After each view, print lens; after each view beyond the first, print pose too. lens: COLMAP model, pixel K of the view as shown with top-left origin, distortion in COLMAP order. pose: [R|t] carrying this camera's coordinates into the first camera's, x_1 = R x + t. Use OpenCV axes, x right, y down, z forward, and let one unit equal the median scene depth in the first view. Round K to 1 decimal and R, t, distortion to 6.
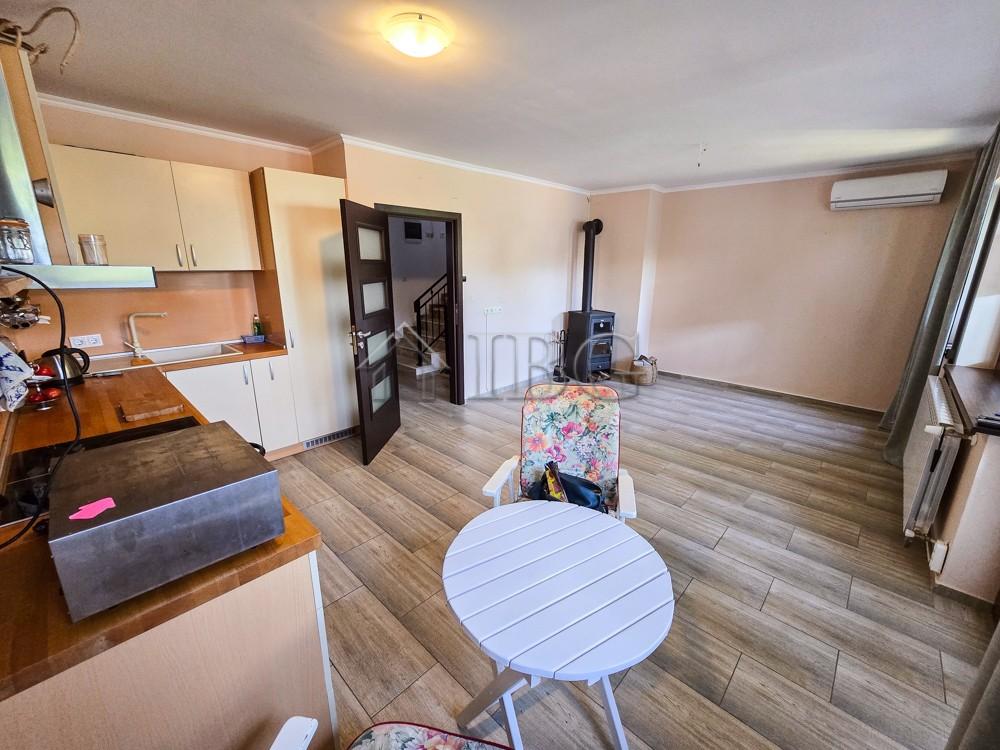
lens RADIAL K [[407.4, 0, 500.0], [0, 407.4, 372.9], [0, 0, 1]] dist [-0.002499, 0.000077]
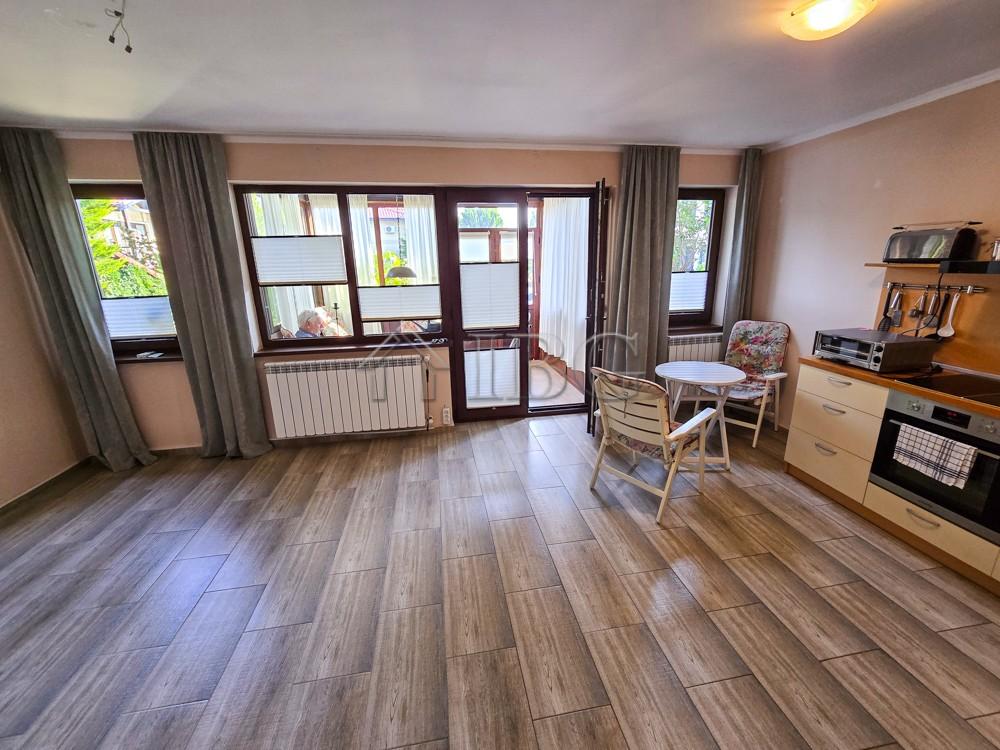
lens RADIAL K [[407.4, 0, 505.3], [0, 407.4, 377.7], [0, 0, 1]] dist [-0.002499, 0.000077]
pose [[-0.800933, -0.156748, 0.577872, -0.152996], [0.168940, 0.866751, 0.469257, -0.383513], [-0.574426, 0.473469, -0.667728, 1.382164]]
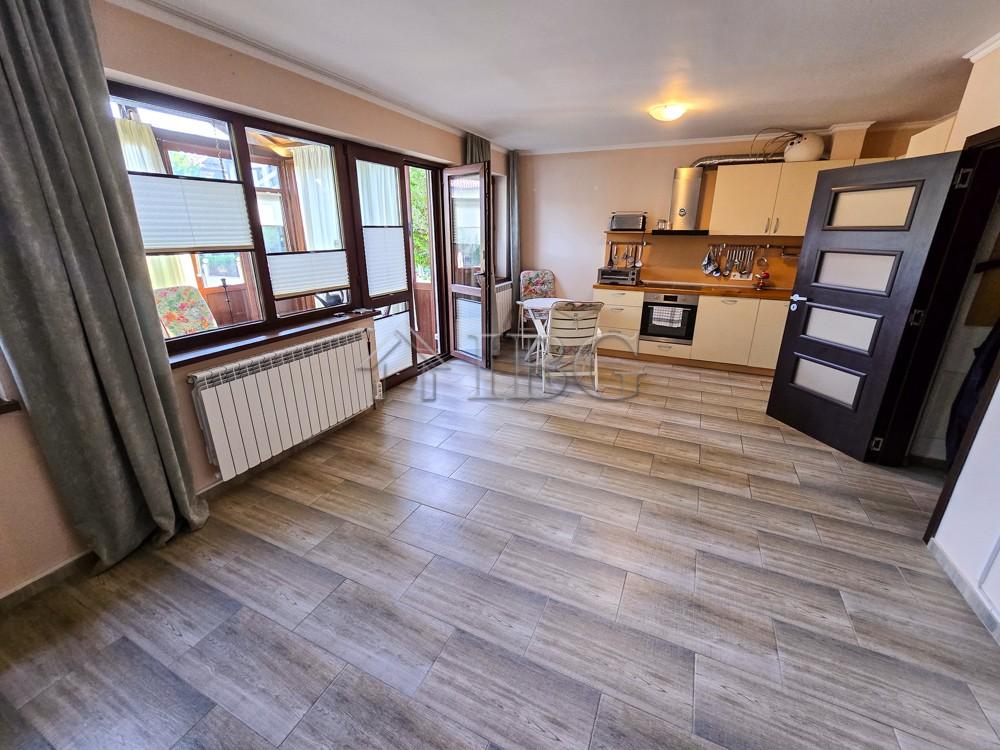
lens RADIAL K [[407.4, 0, 498.8], [0, 407.4, 371.9], [0, 0, 1]] dist [-0.002499, 0.000077]
pose [[-0.952817, 0.093993, -0.288625, 0.737166], [-0.084572, 0.830995, 0.549813, -0.453463], [0.291525, 0.548281, -0.783837, 1.722835]]
